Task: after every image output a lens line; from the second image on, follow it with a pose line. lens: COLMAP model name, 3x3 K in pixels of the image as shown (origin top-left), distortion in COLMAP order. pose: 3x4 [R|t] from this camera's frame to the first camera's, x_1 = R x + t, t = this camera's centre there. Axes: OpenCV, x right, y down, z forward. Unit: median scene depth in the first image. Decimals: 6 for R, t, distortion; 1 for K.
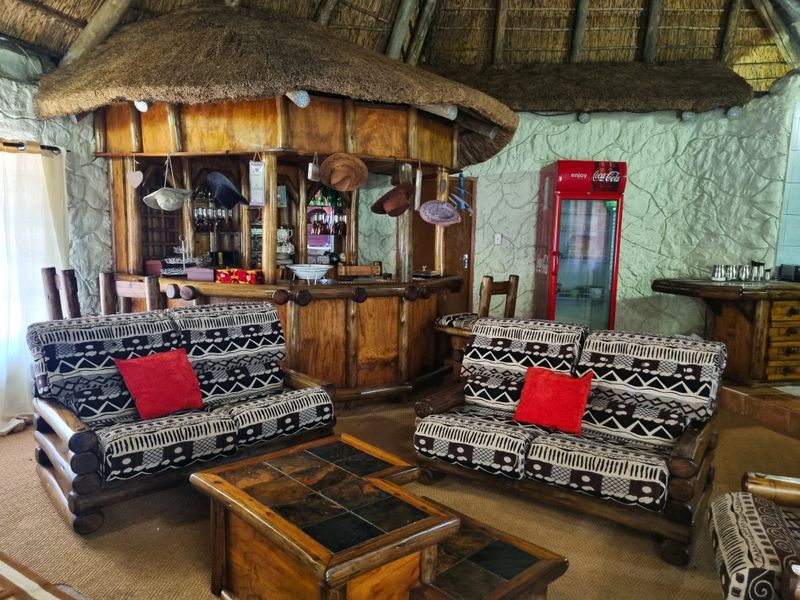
lens RADIAL K [[606.5, 0, 400.0], [0, 606.5, 300.0], [0, 0, 1]] dist [0.021003, -0.007275]
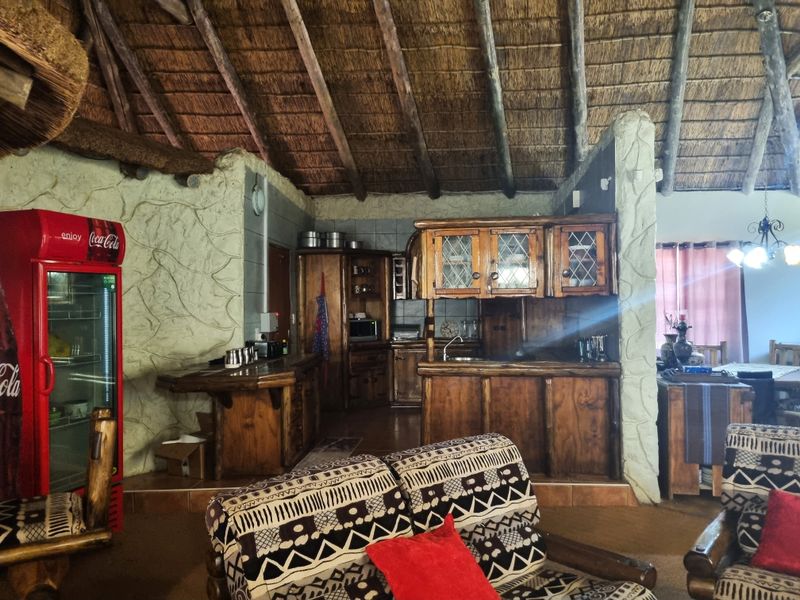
lens RADIAL K [[606.5, 0, 400.0], [0, 606.5, 300.0], [0, 0, 1]] dist [0.021003, -0.007275]
pose [[0.276572, -0.027131, 0.960610, -0.346418], [0.133787, 0.990954, -0.010531, -0.121090], [-0.951635, 0.131430, 0.277700, 0.717625]]
